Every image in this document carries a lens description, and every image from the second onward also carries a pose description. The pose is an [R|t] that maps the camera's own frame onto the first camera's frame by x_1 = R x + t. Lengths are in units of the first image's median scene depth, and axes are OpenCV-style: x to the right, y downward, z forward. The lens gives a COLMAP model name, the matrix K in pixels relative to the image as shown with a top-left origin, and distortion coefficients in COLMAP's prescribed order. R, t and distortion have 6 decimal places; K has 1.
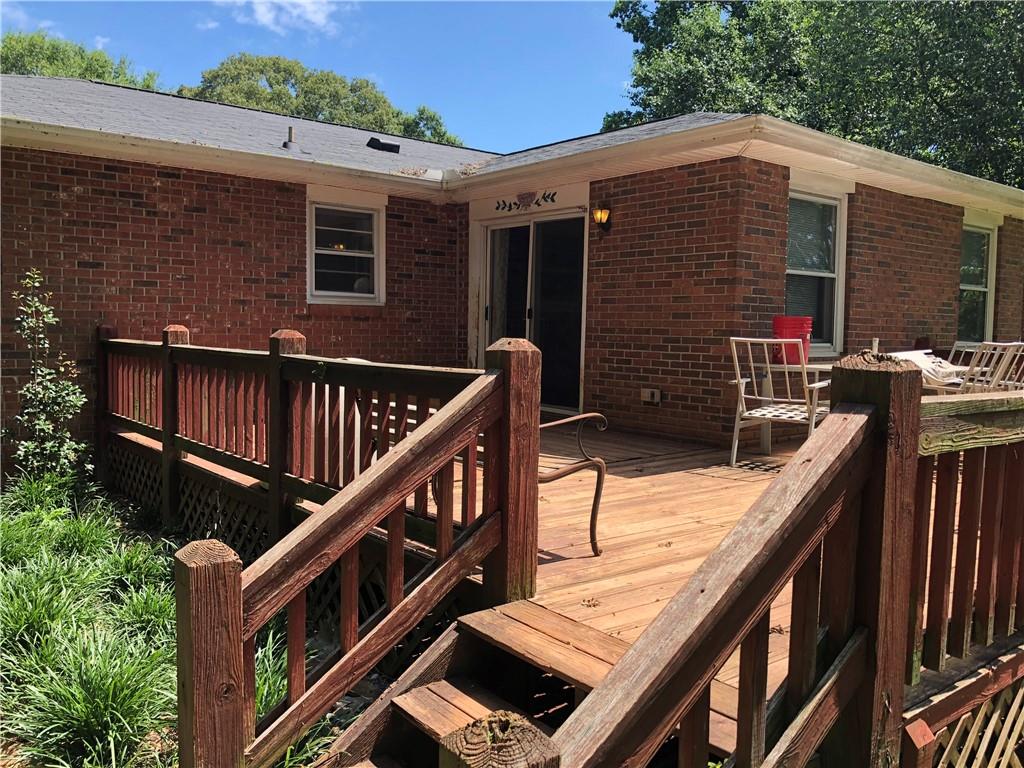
lens RADIAL K [[837.8, 0, 510.9], [0, 837.8, 385.7], [0, 0, 1]] dist [0.009410, -0.004964]
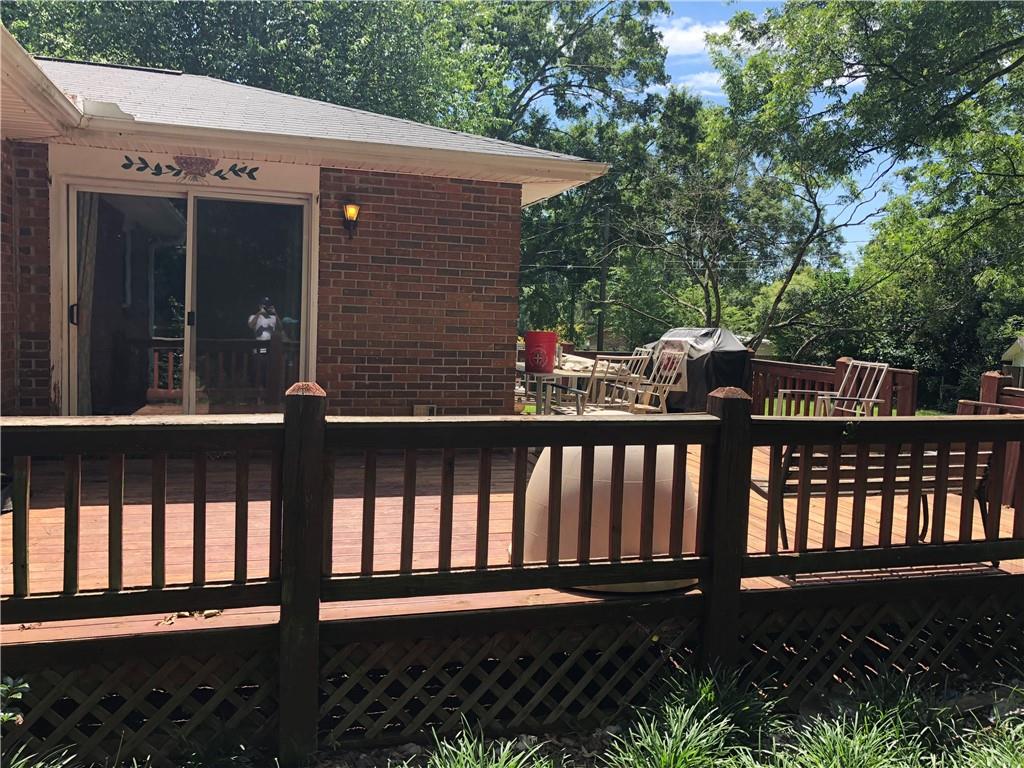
lens RADIAL K [[837.8, 0, 511.7], [0, 837.8, 388.4], [0, 0, 1]] dist [0.009410, -0.004964]
pose [[0.391856, -0.080562, 0.916492, -0.664409], [0.036467, 0.996736, 0.072024, -0.079457], [-0.919303, 0.005198, 0.393515, 0.520963]]
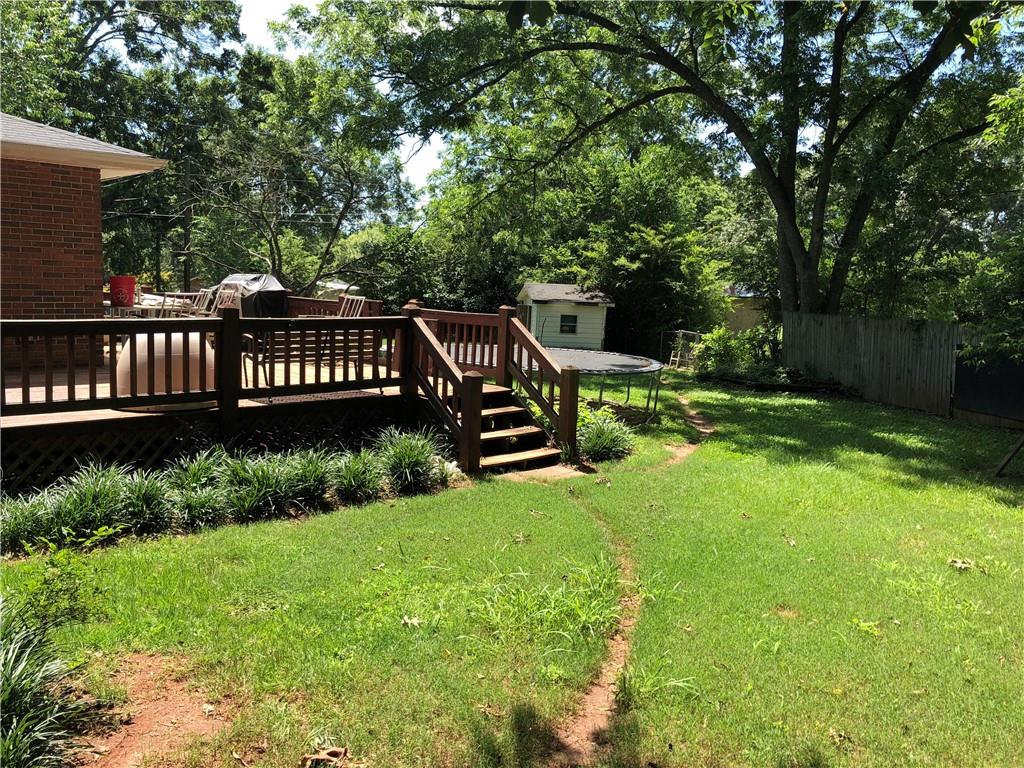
lens RADIAL K [[837.8, 0, 520.4], [0, 837.8, 375.0], [0, 0, 1]] dist [0.009410, -0.004964]
pose [[-0.070370, -0.131078, 0.988871, -1.161685], [0.031660, 0.990536, 0.133552, -0.076802], [-0.997018, 0.040706, -0.065554, 0.325283]]
